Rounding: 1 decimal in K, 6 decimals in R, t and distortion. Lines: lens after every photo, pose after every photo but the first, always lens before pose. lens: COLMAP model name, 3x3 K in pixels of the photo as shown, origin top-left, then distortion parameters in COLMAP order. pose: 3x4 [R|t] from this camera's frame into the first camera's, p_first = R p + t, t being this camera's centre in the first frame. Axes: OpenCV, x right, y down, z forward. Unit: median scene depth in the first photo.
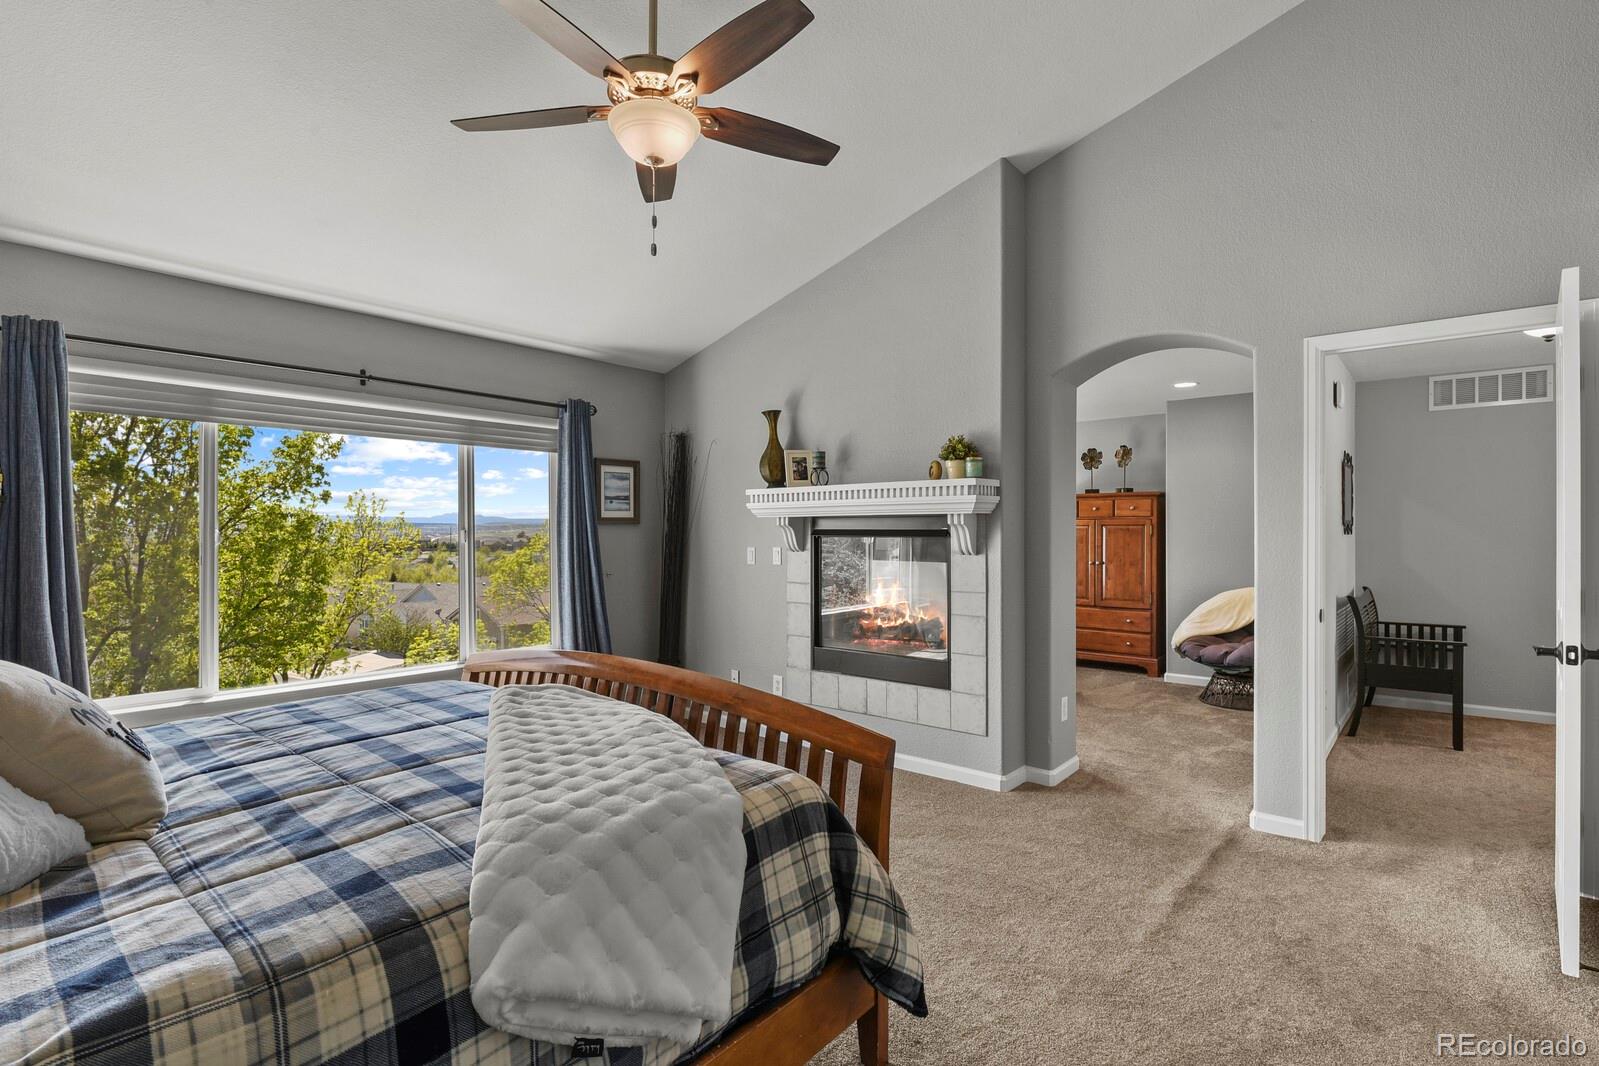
lens RADIAL K [[781.9, 0, 799.5], [0, 781.9, 533.0], [0, 0, 1]] dist [-0.018963, 0.000737]
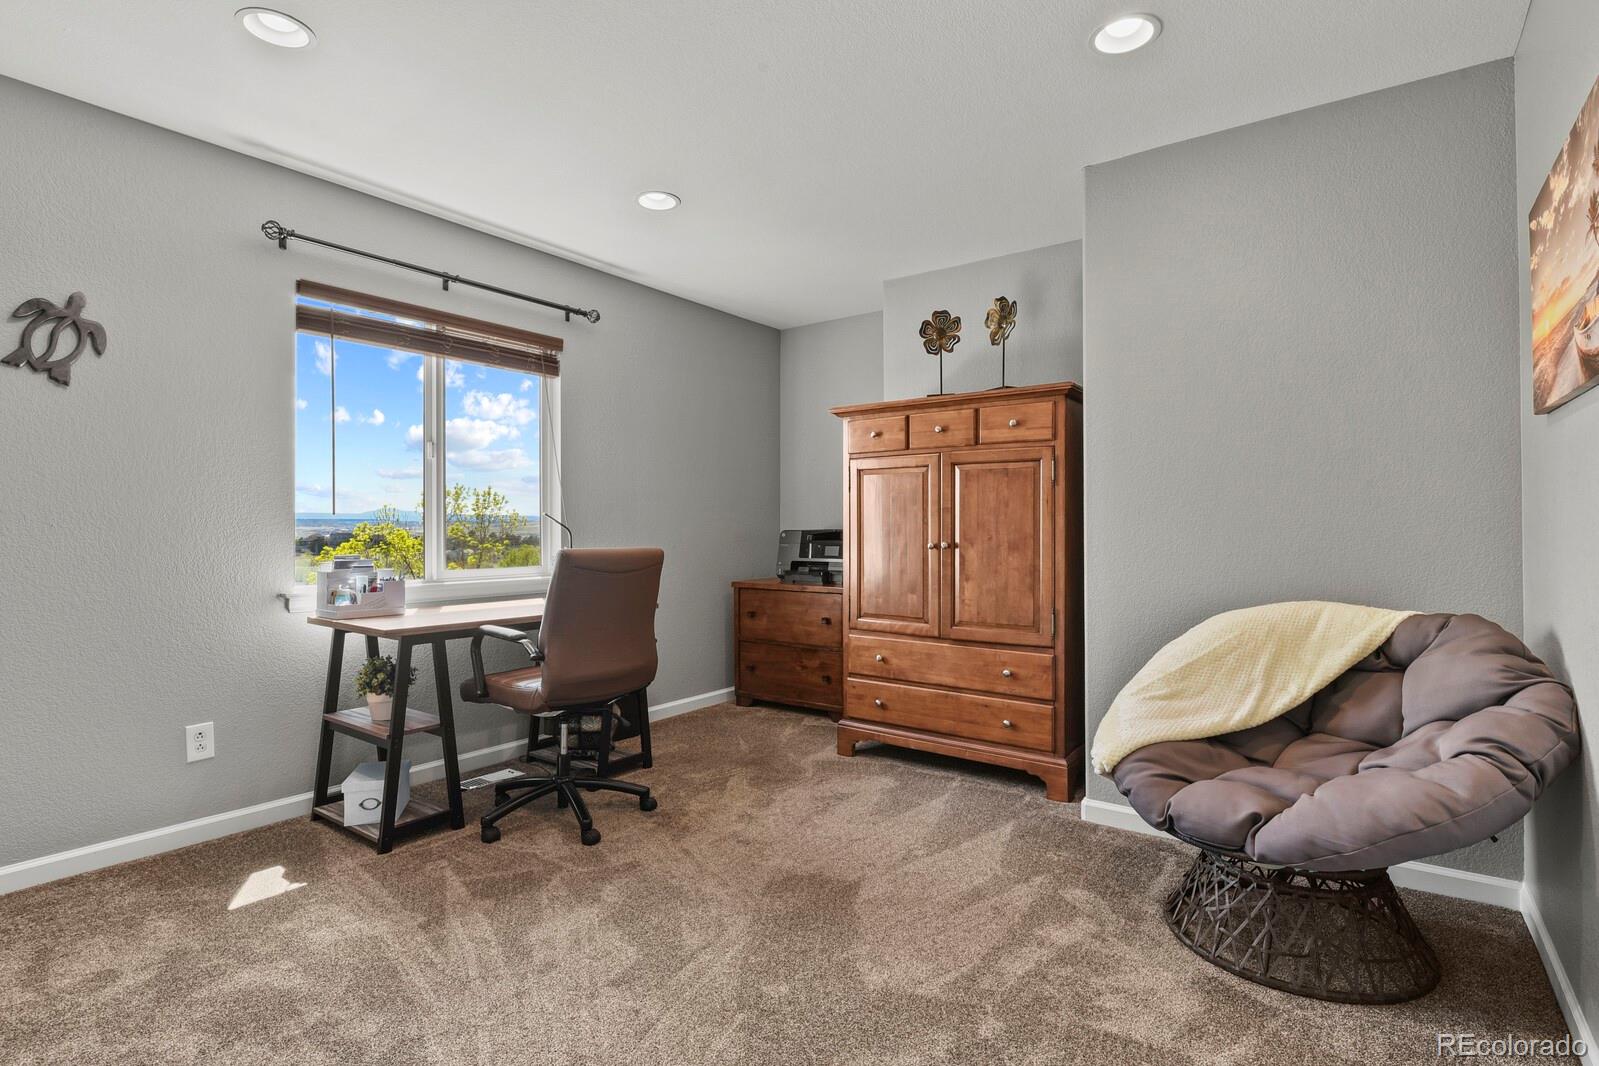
lens RADIAL K [[781.9, 0, 799.5], [0, 781.9, 533.0], [0, 0, 1]] dist [-0.018963, 0.000737]
pose [[0.998188, -0.007669, 0.059685, 0.275708], [0.006915, 0.999894, 0.012828, 0.025199], [-0.059777, -0.012392, 0.998135, 0.554967]]
